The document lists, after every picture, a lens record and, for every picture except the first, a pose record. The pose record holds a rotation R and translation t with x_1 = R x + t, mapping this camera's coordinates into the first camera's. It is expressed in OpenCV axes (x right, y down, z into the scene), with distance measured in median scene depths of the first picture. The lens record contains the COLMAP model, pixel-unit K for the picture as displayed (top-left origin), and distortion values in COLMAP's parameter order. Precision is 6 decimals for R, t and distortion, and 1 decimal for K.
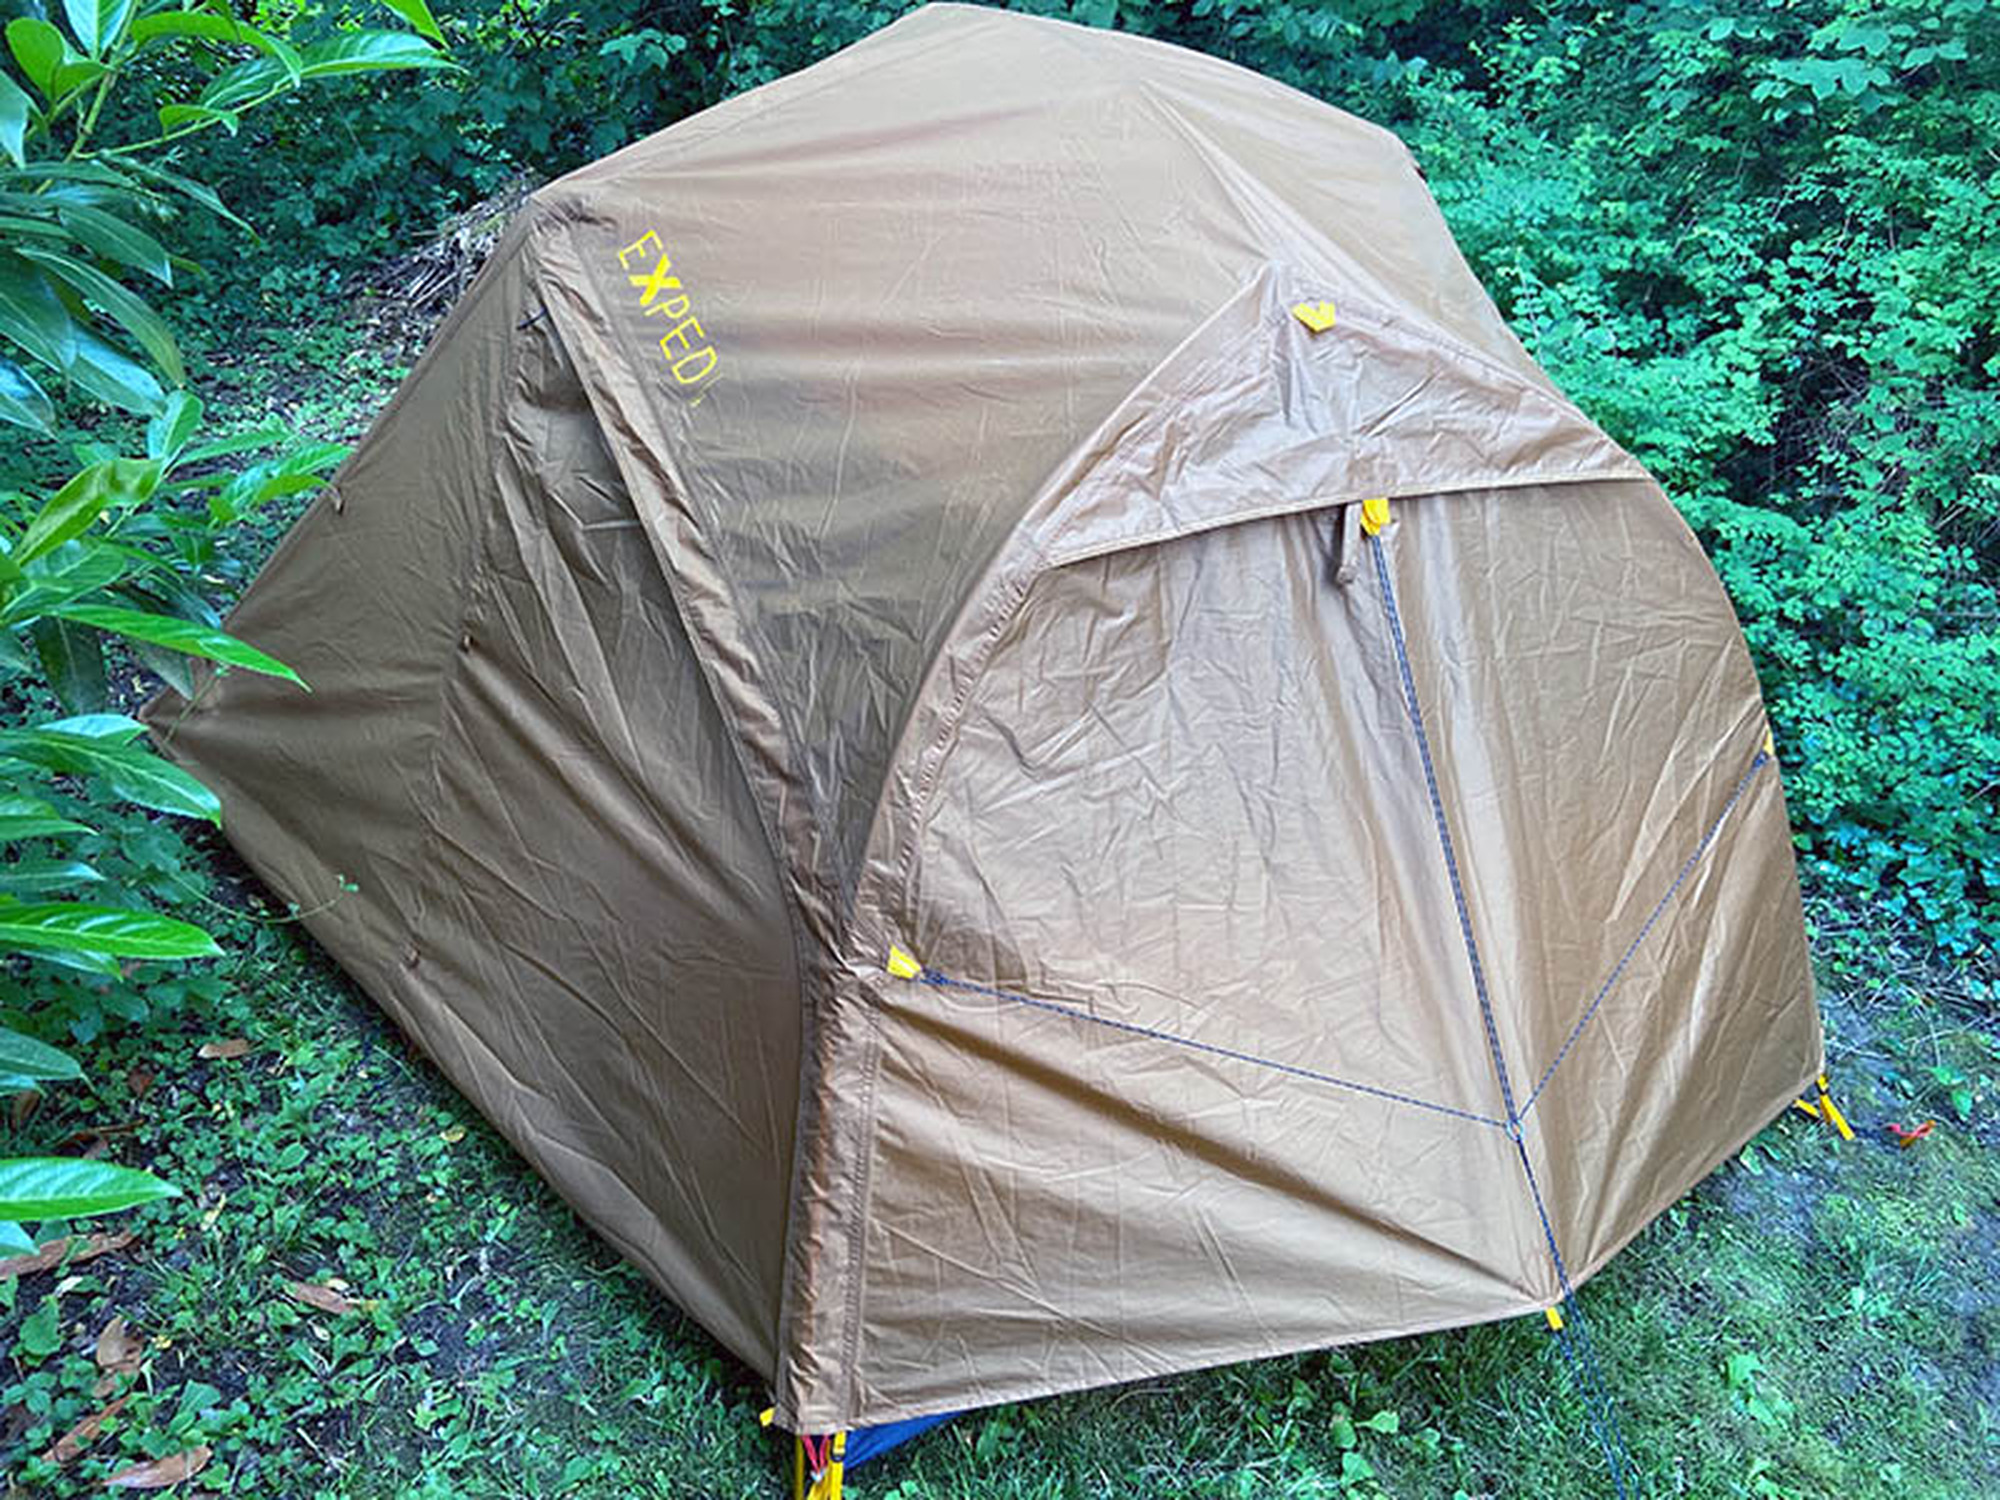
lens RADIAL K [[1532.8, 0, 1000.0], [0, 1532.8, 750.0], [0, 0, 1]] dist [0.112725, -0.154029]
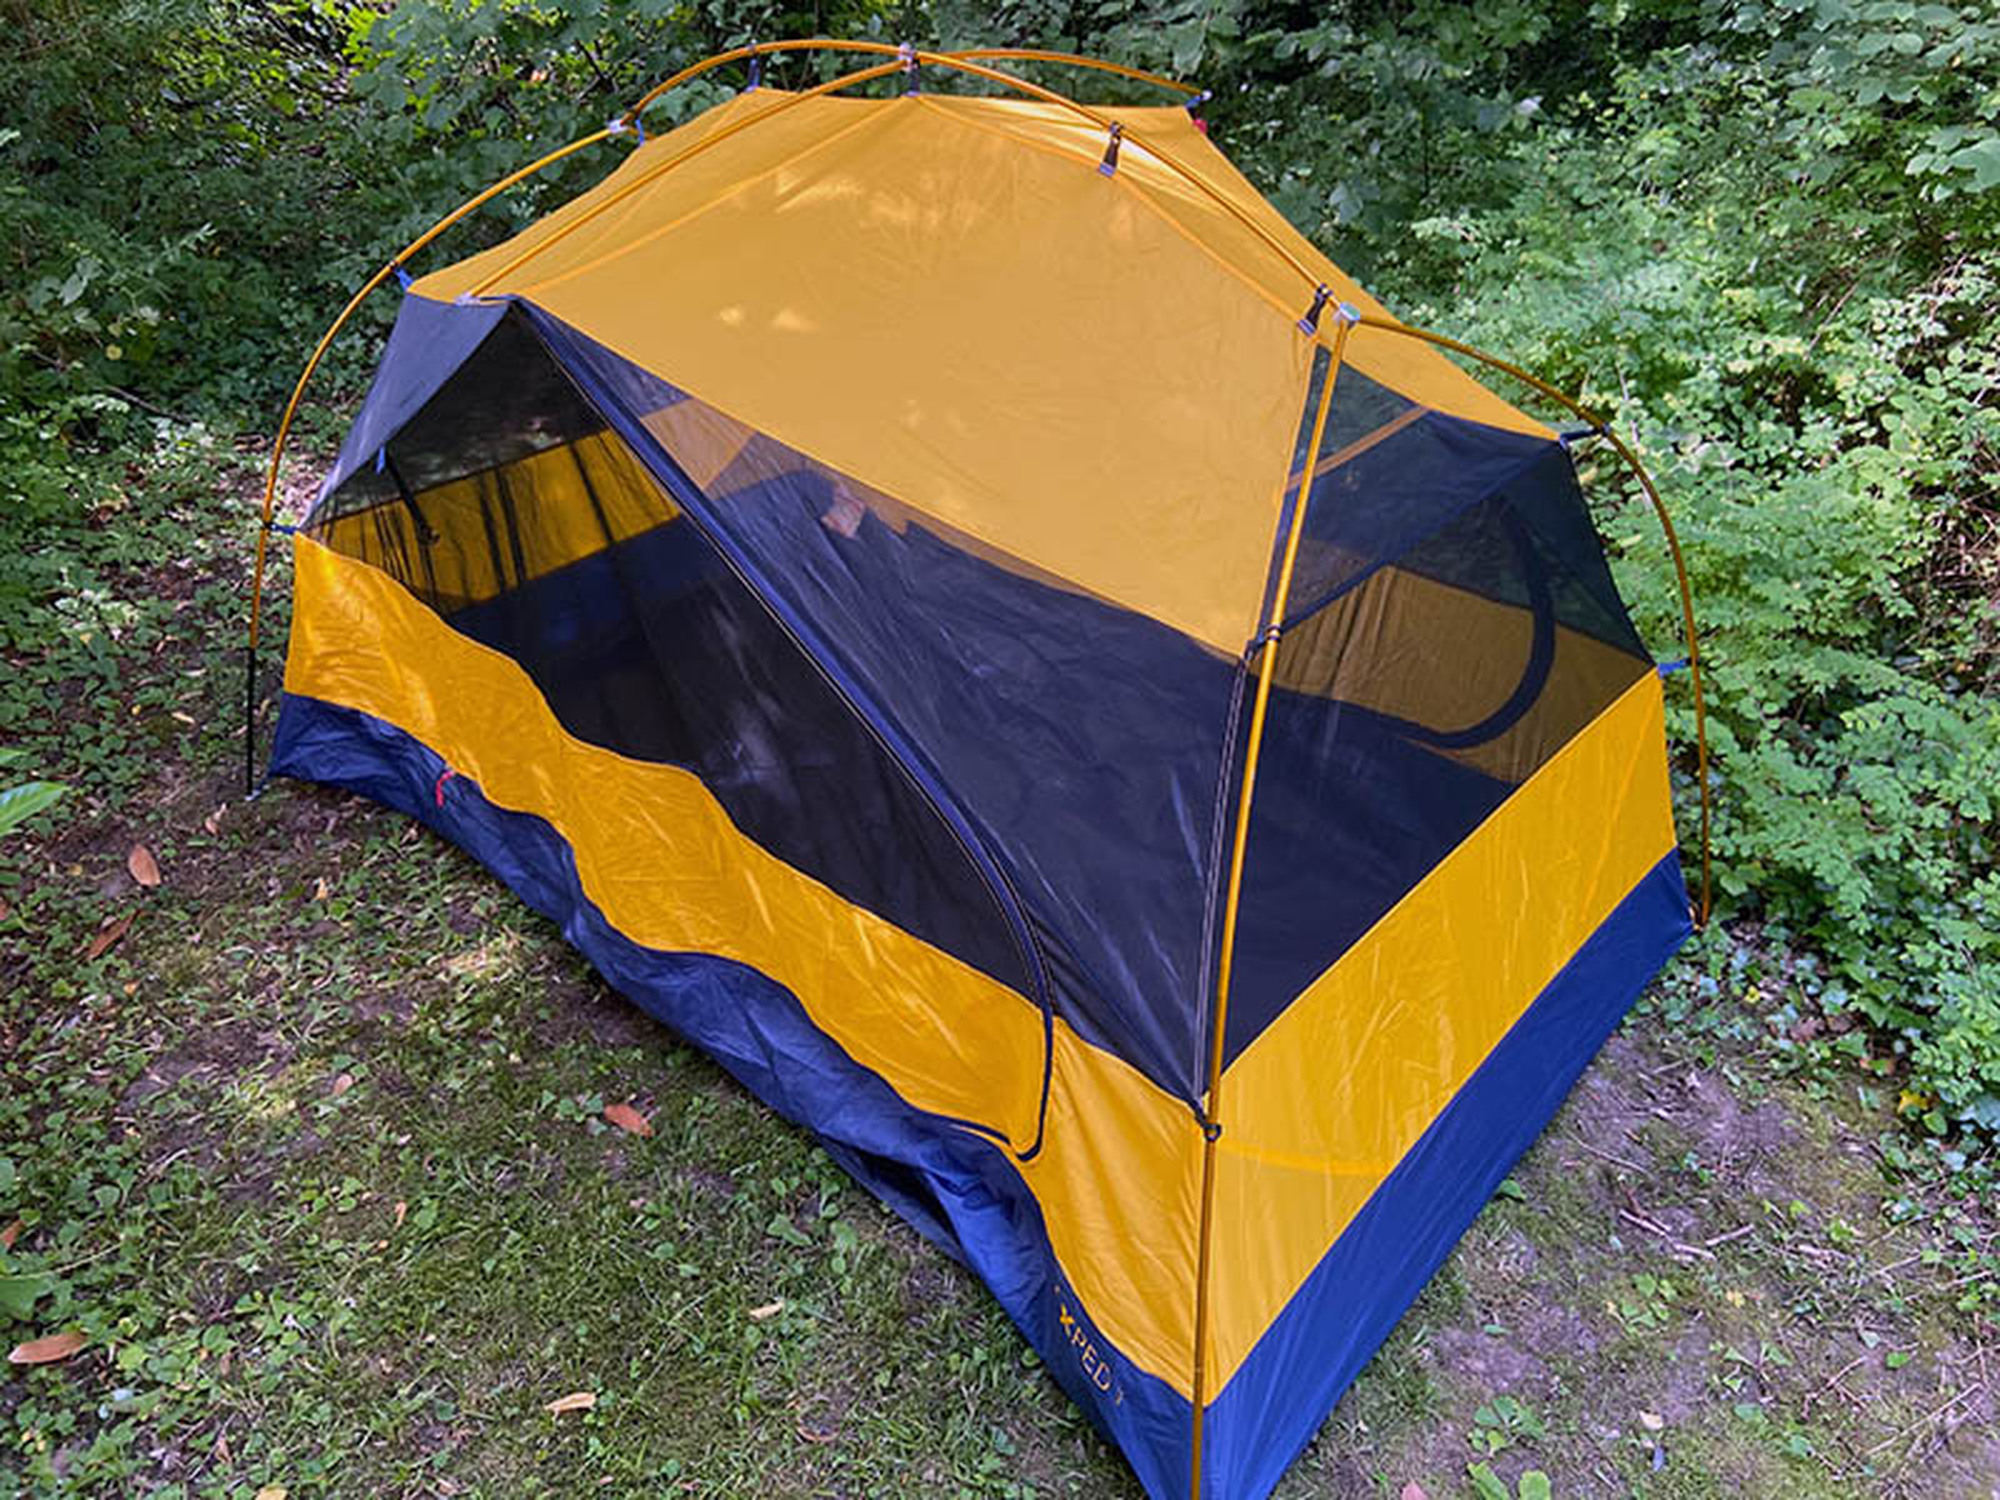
lens RADIAL K [[1532.8, 0, 1000.0], [0, 1532.8, 750.0], [0, 0, 1]] dist [0.112725, -0.154029]
pose [[0.995113, 0.016206, -0.097403, 0.085551], [-0.014388, 0.999709, 0.019337, -0.121160], [0.097688, -0.017841, 0.995057, 0.113640]]
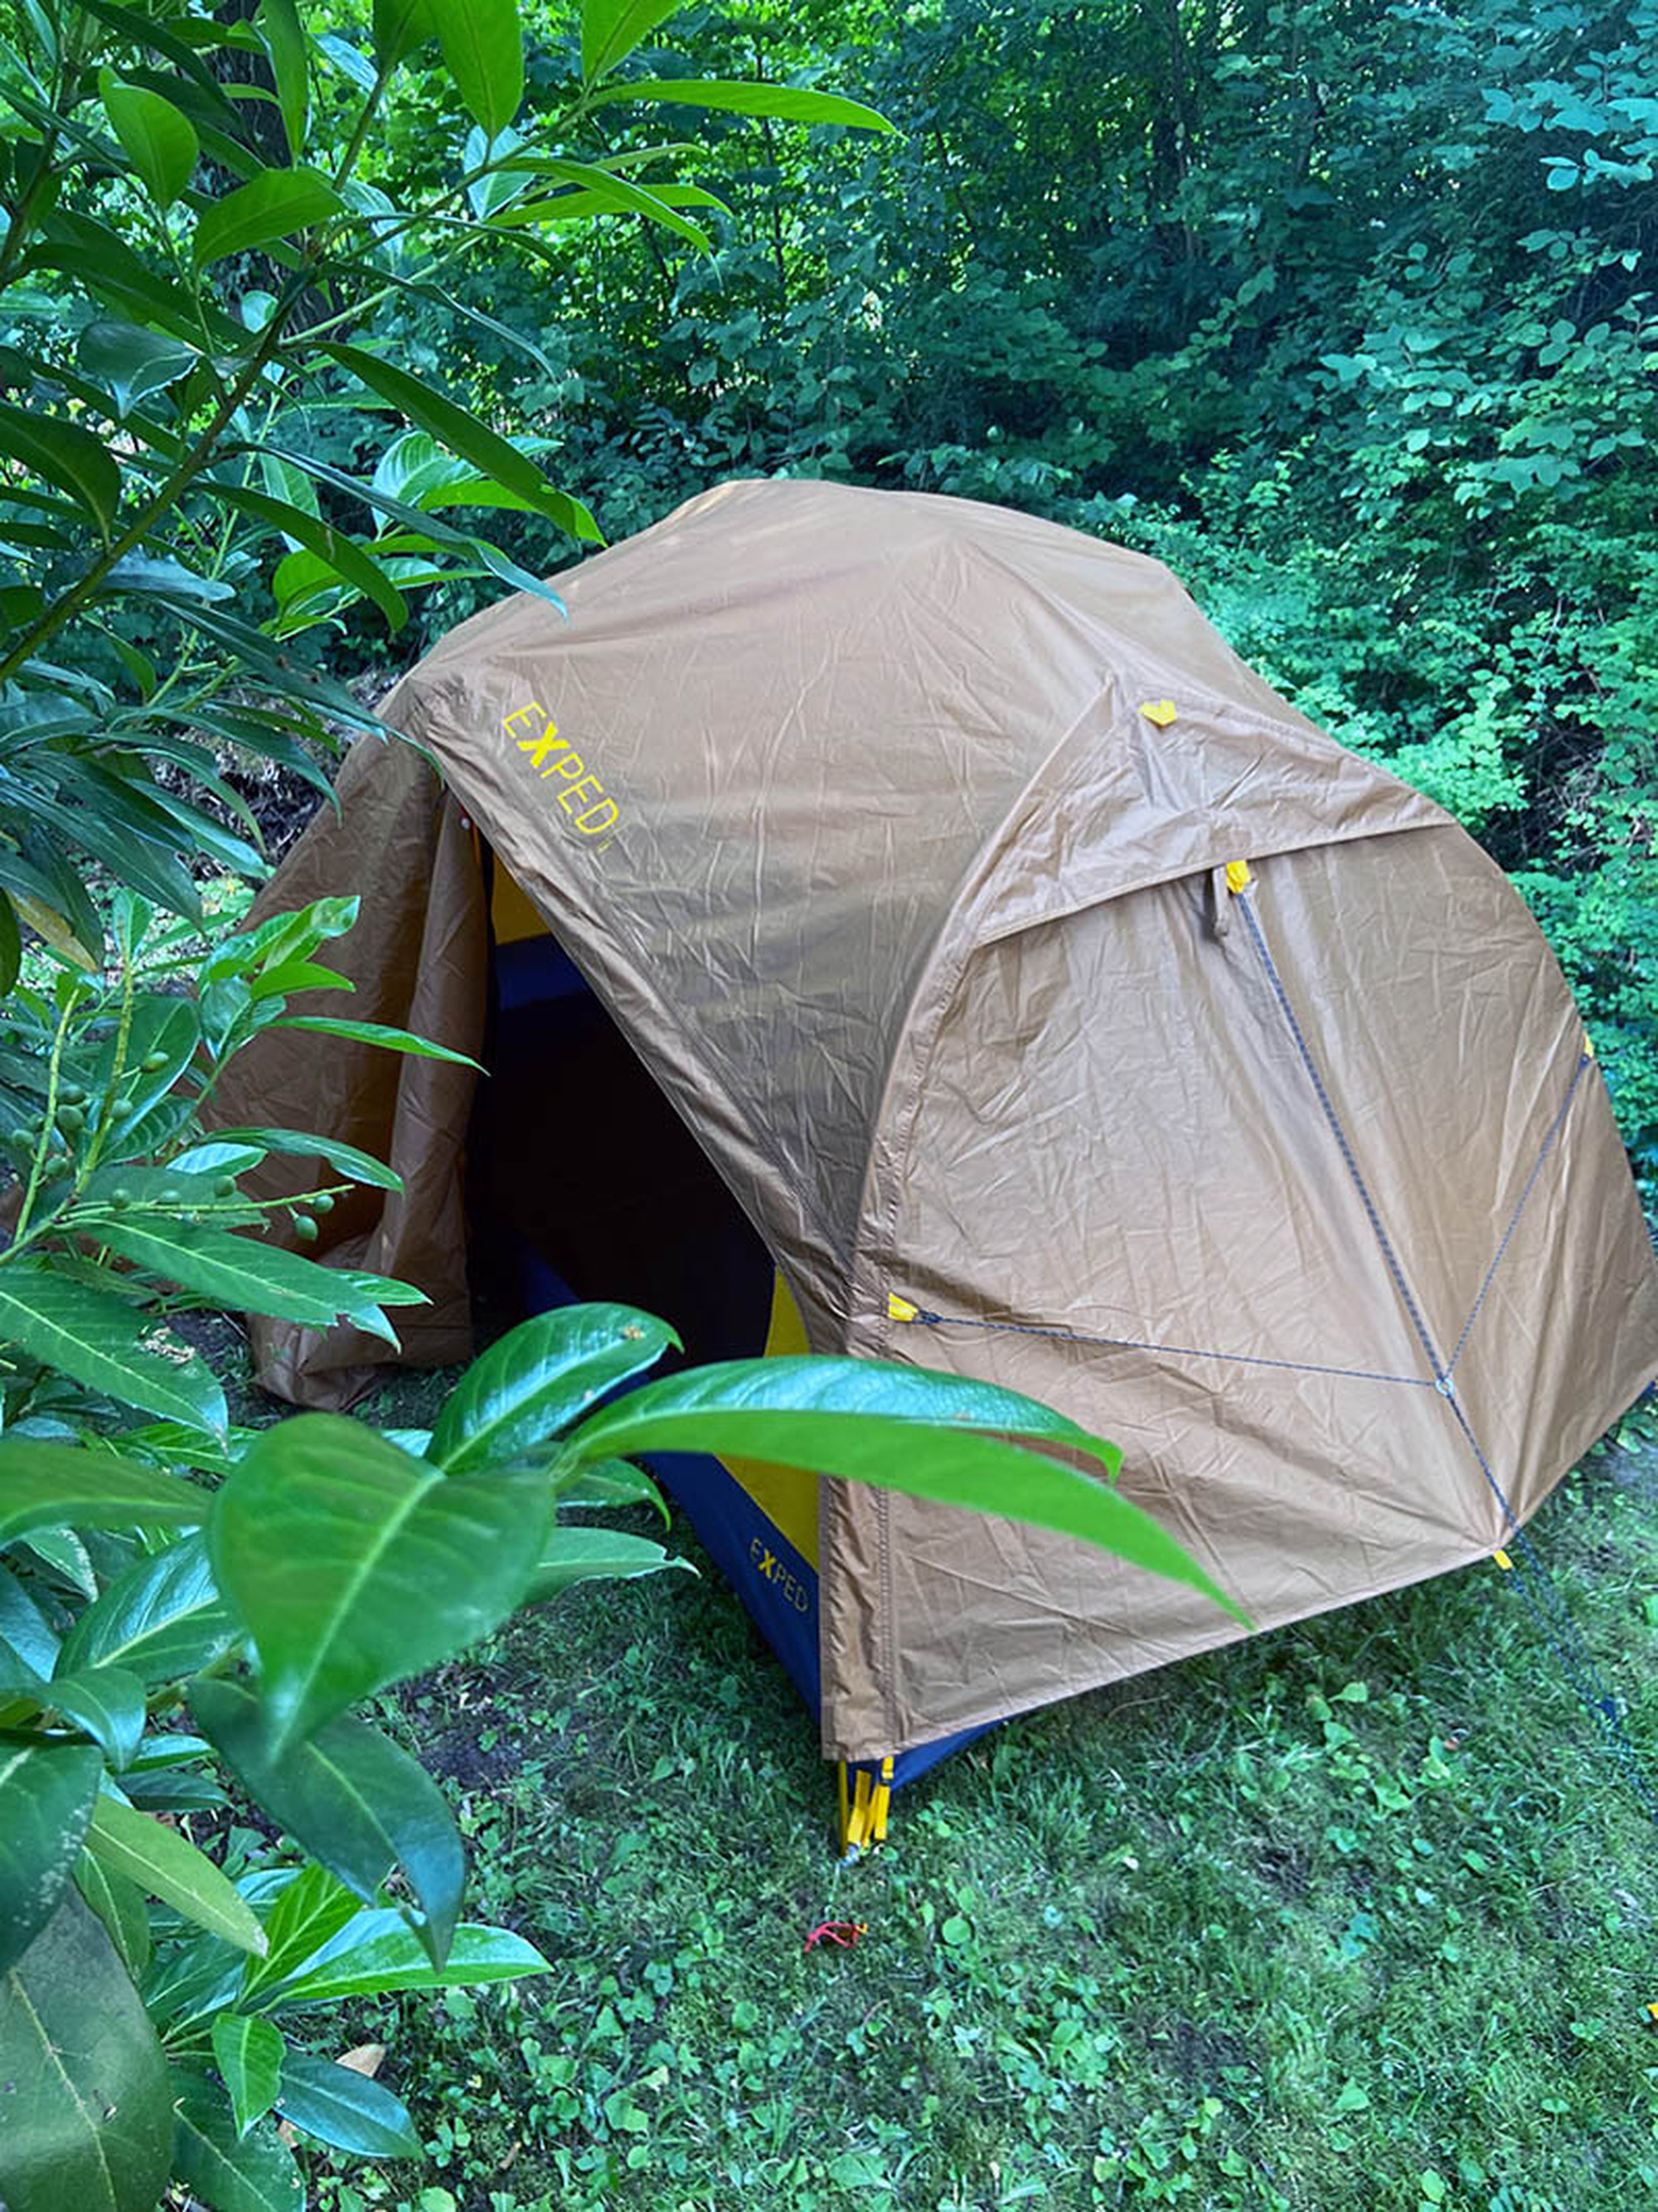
lens RADIAL K [[1695.2, 0, 836.8], [0, 1695.2, 1129.8], [0, 0, 1]] dist [0.112725, -0.154029]
pose [[0.989459, -0.120602, 0.080161, -0.087900], [0.126646, 0.989098, -0.075143, 0.046197], [-0.070224, 0.084502, 0.993946, -0.112779]]
